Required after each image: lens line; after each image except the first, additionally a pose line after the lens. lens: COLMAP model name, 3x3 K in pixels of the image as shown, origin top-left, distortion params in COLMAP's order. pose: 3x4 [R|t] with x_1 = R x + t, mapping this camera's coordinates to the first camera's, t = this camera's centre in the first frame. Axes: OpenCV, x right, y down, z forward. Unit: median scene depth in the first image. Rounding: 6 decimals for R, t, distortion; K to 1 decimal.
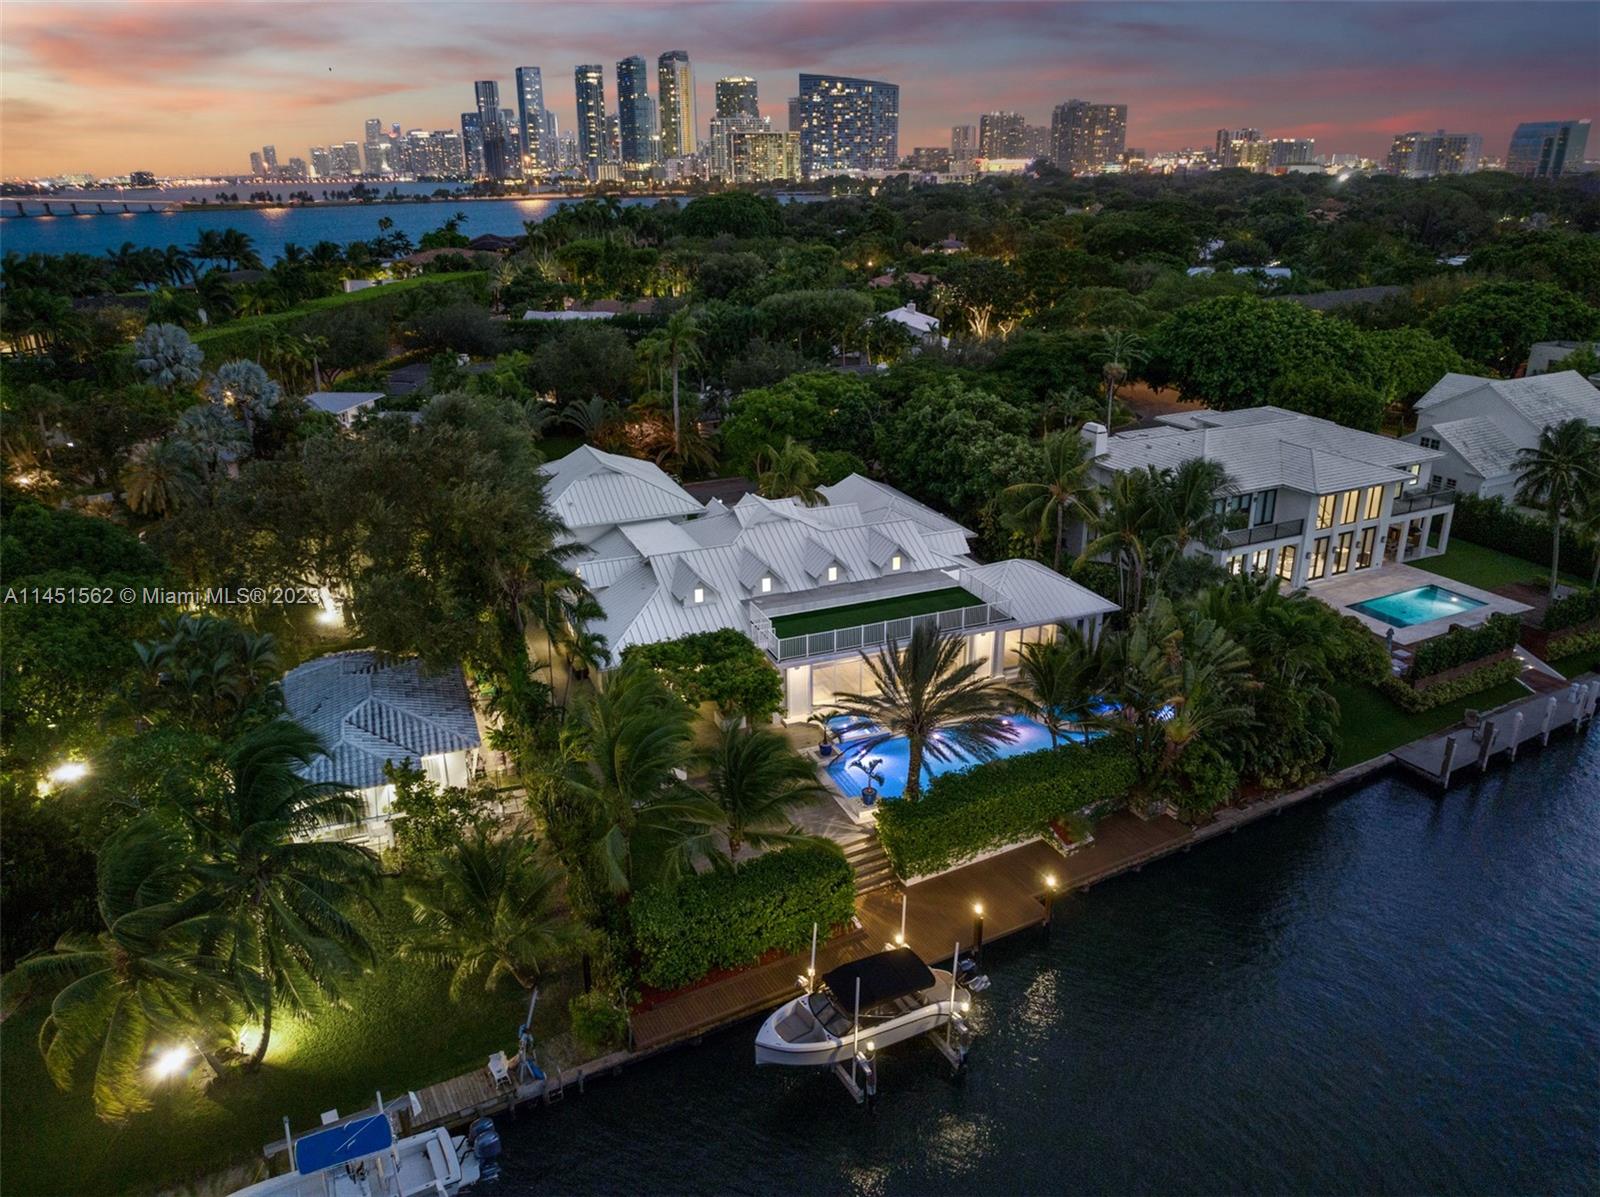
lens RADIAL K [[1093.6, 0, 800.0], [0, 1093.6, 598.5], [0, 0, 1]] dist [-0.034405, 0.001180]
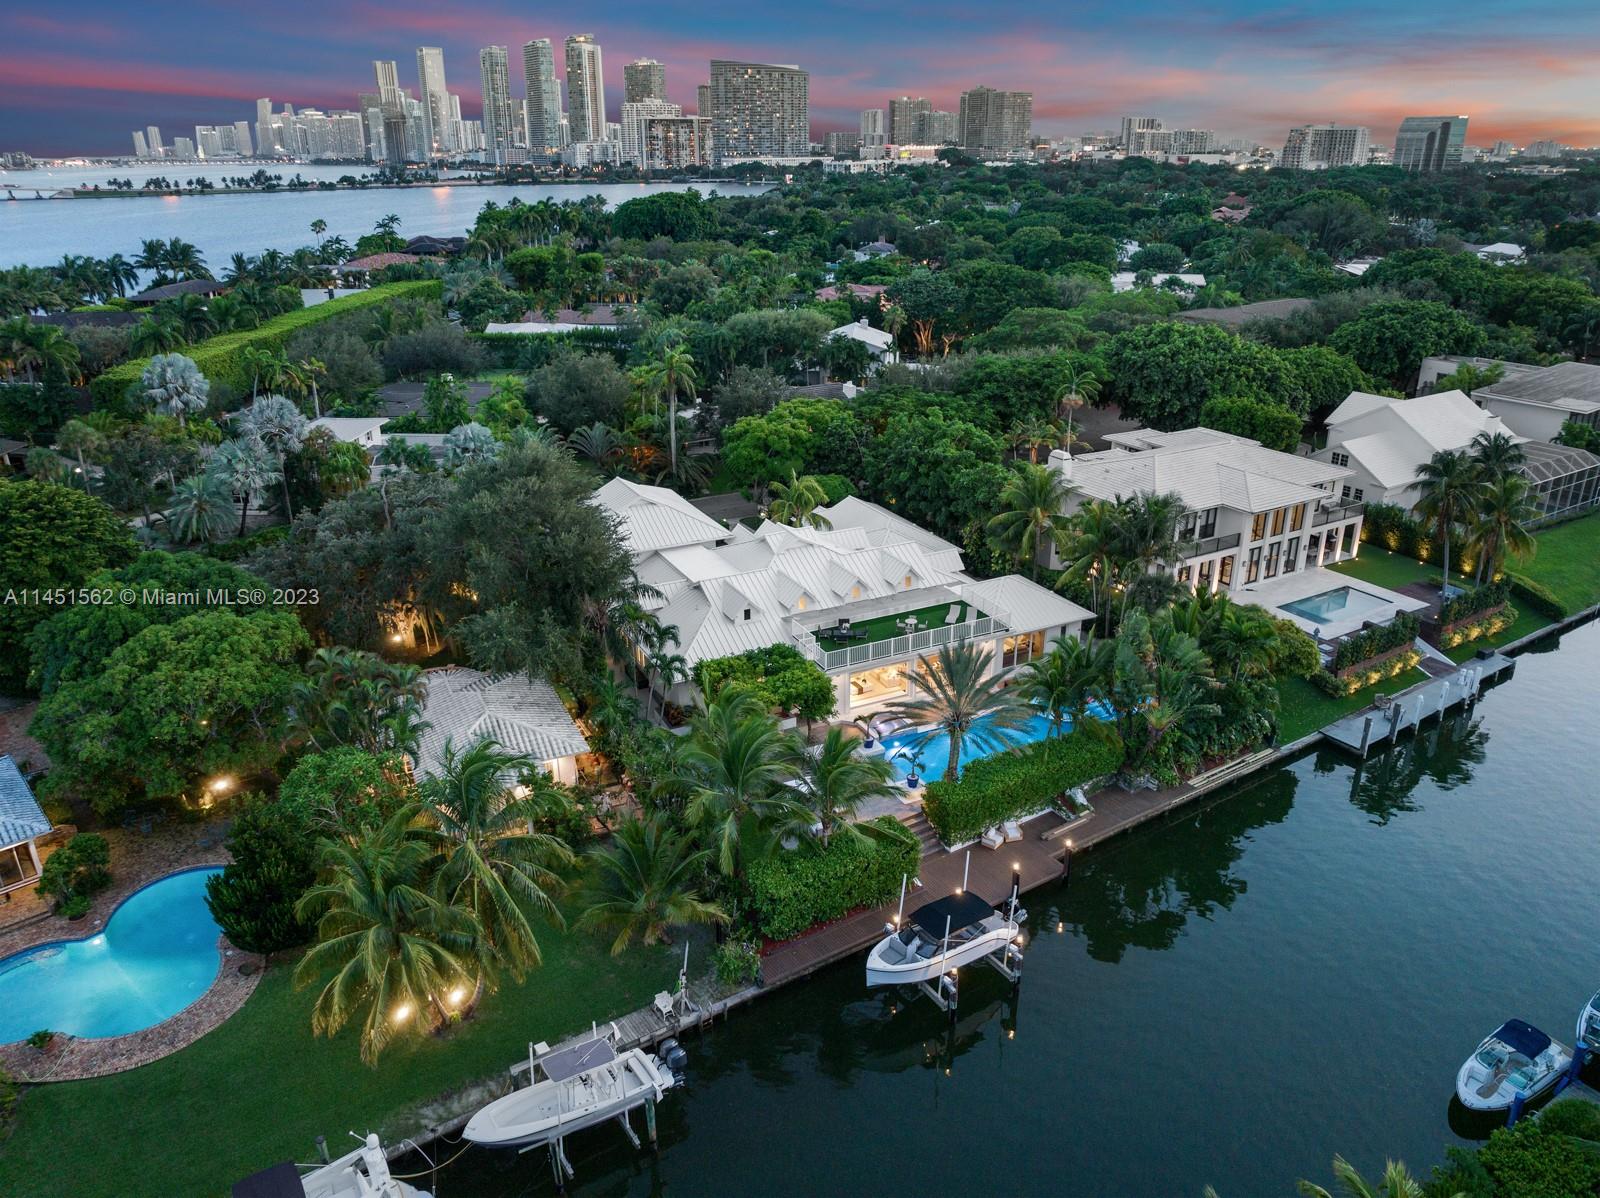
lens RADIAL K [[1093.6, 0, 800.0], [0, 1093.6, 599.0], [0, 0, 1]] dist [-0.034405, 0.001180]
pose [[0.997029, -0.023201, 0.073445, -0.094678], [0.022261, 0.999660, 0.013590, -0.026893], [-0.073735, -0.011915, 0.997207, -0.133525]]
